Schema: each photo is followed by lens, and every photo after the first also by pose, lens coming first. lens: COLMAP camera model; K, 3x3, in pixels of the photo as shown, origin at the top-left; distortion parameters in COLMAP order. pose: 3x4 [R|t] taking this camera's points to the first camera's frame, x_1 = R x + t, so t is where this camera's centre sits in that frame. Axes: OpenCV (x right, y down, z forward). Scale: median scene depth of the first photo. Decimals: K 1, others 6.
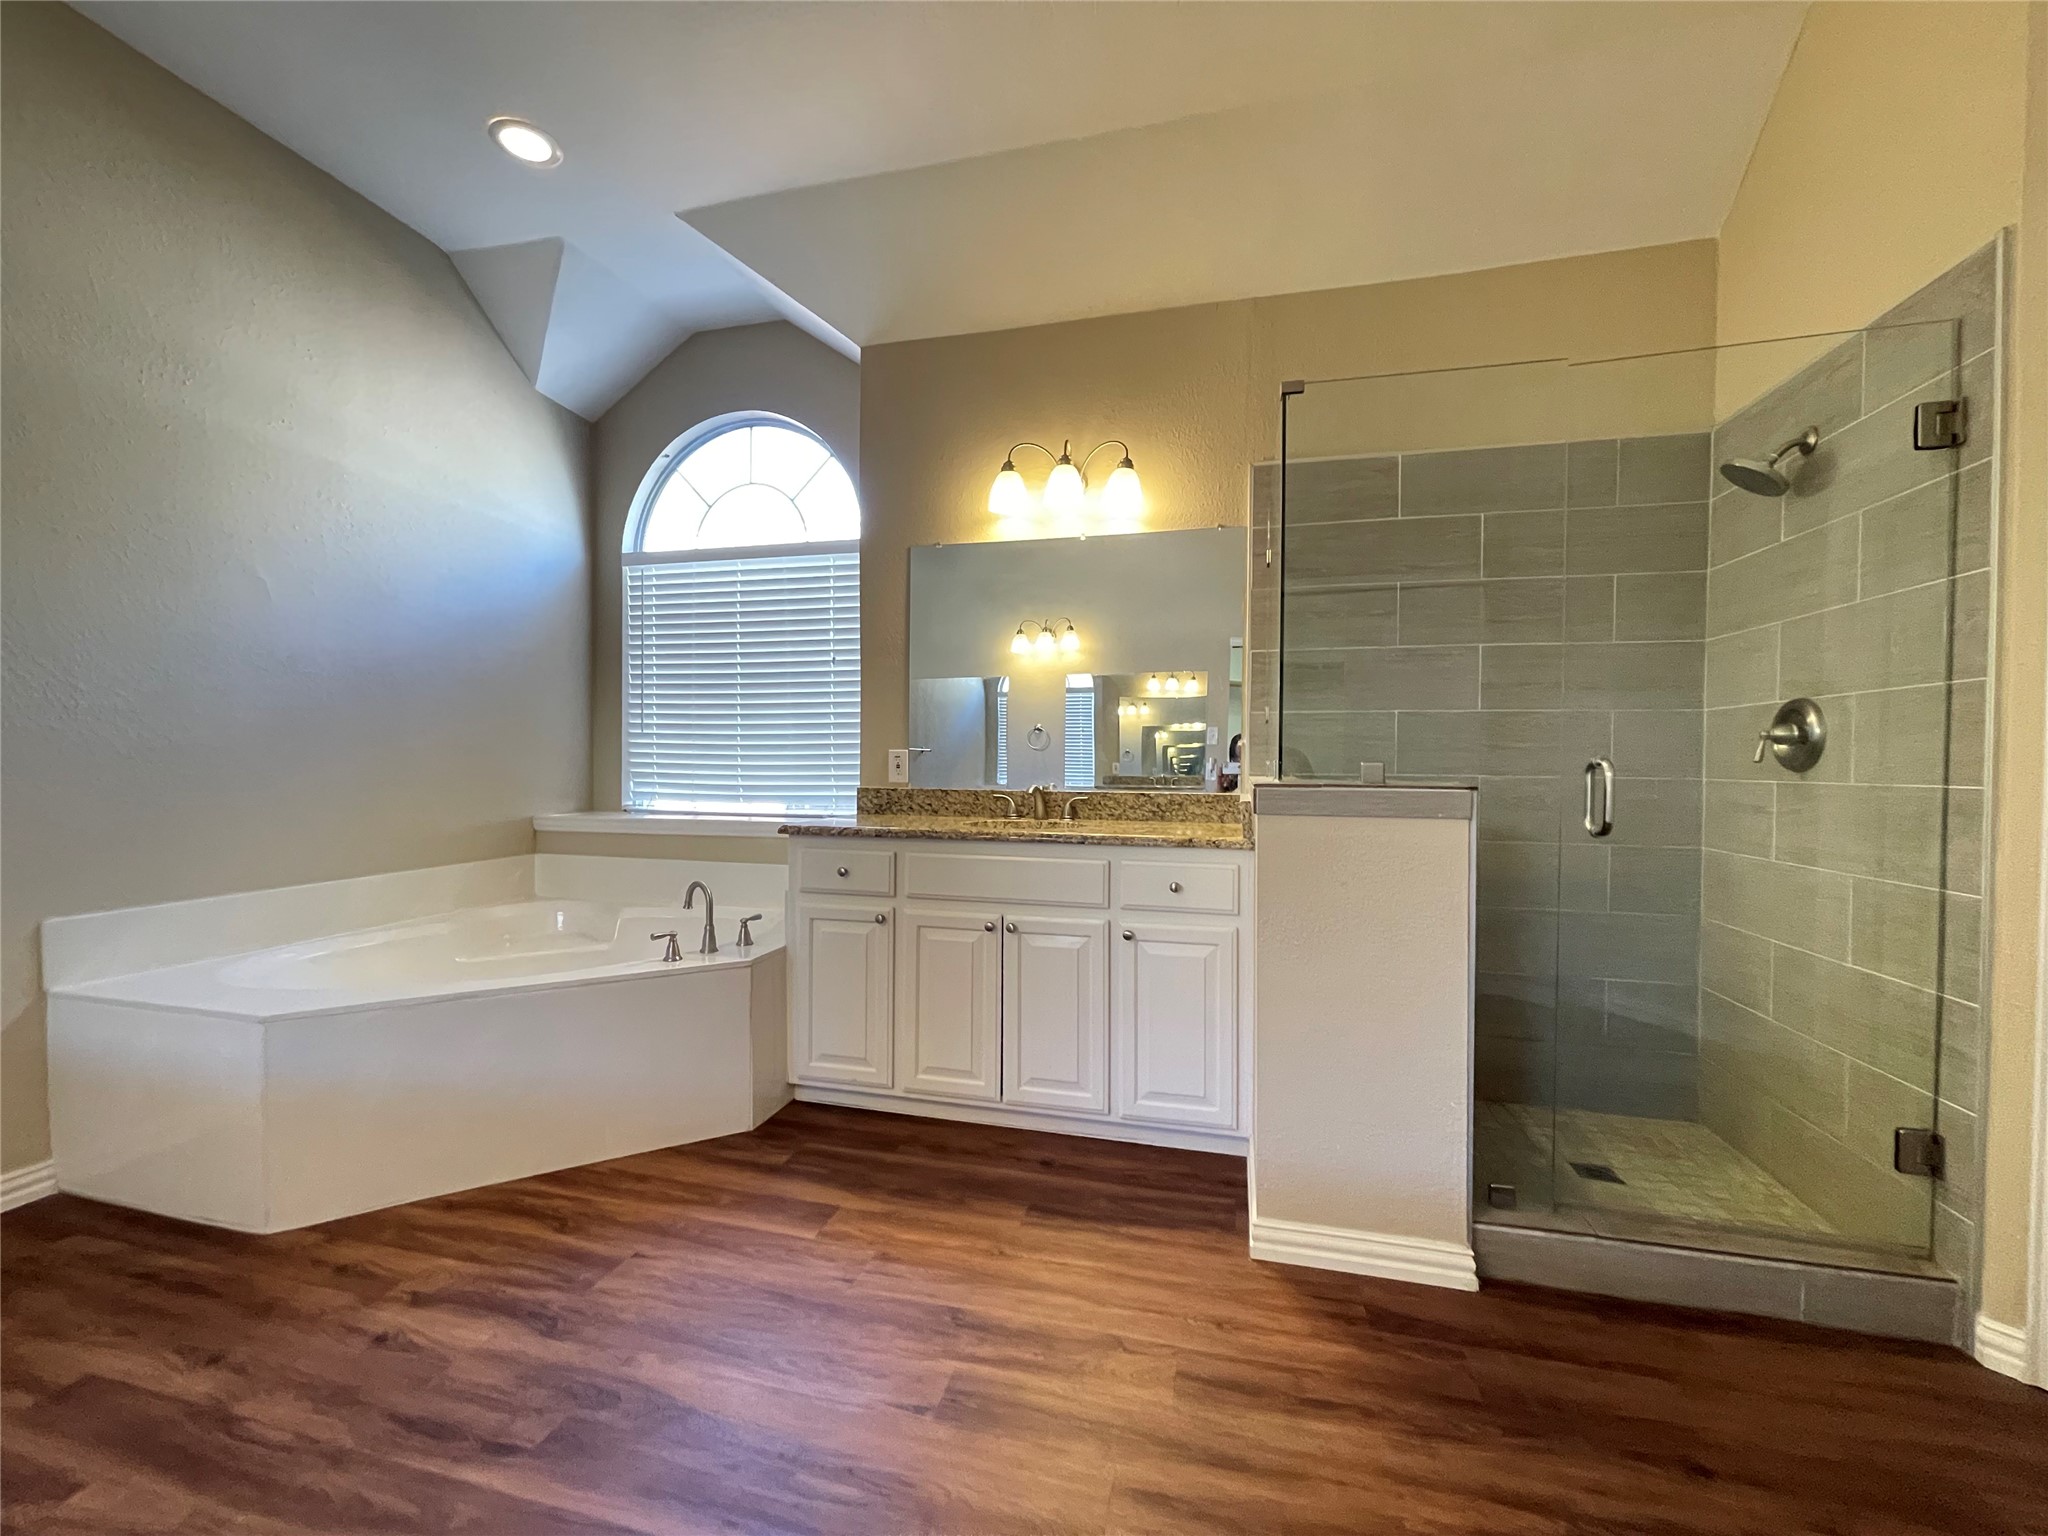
lens RADIAL K [[825.8, 0, 1018.1], [0, 825.8, 772.5], [0, 0, 1]] dist [-0.002385, 0.000772]
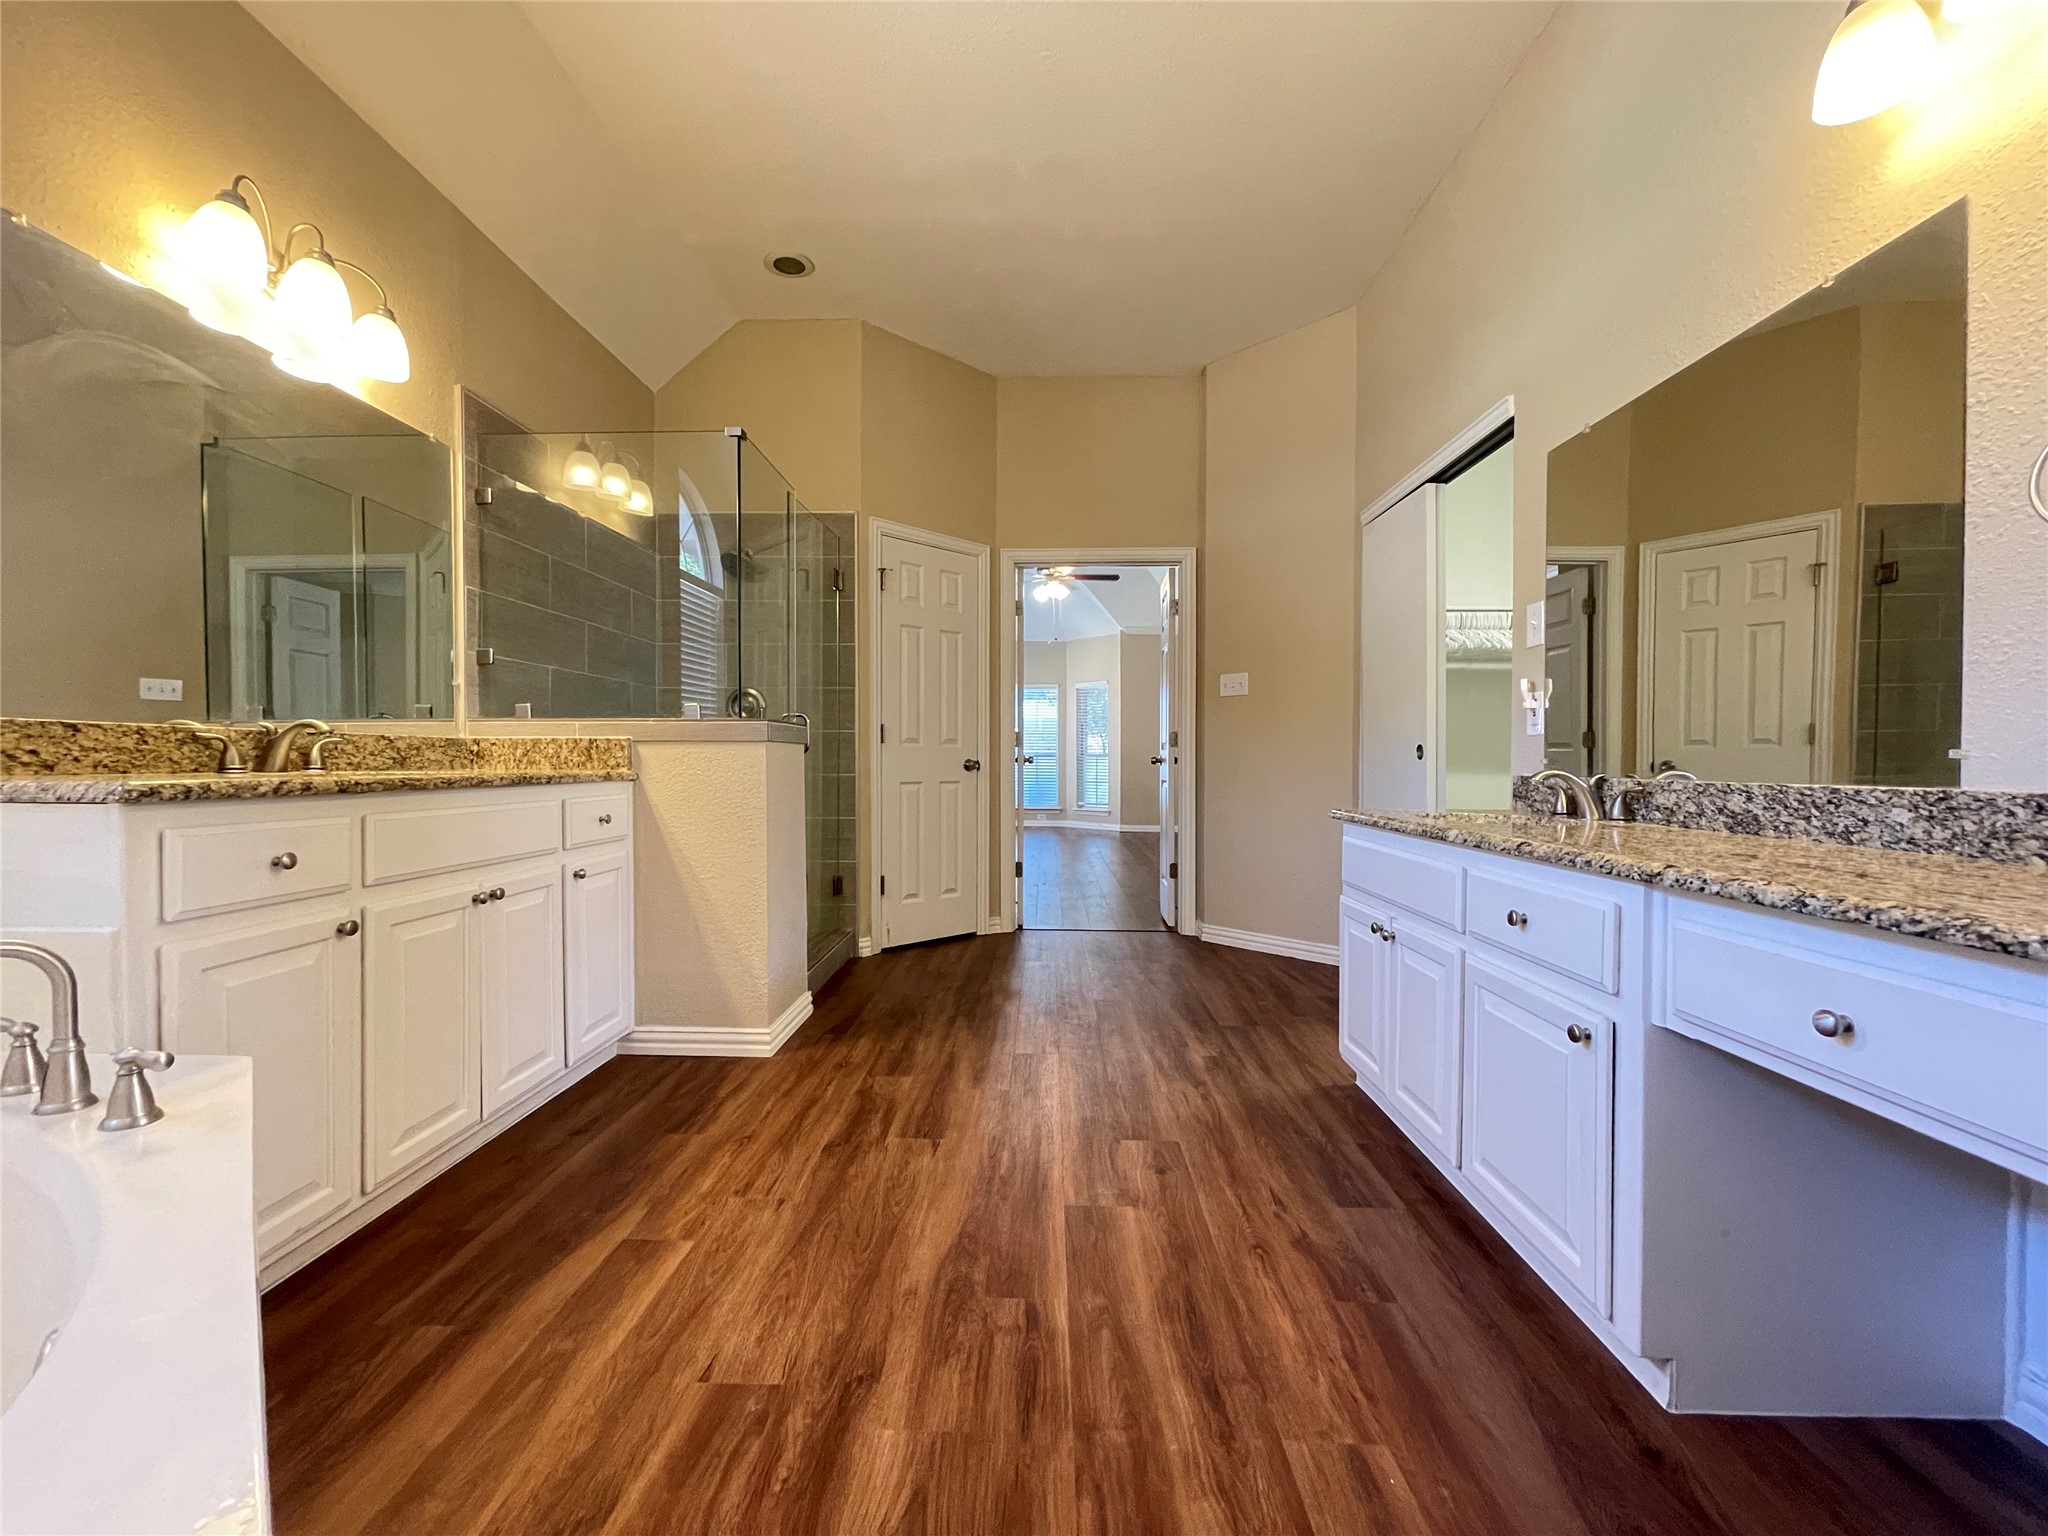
lens RADIAL K [[825.8, 0, 1019.0], [0, 825.8, 771.2], [0, 0, 1]] dist [-0.002385, 0.000772]
pose [[-0.217562, -0.020722, 0.975826, -1.121627], [0.007234, 0.999713, 0.022842, 0.067933], [-0.976020, 0.012029, -0.217350, 0.847734]]
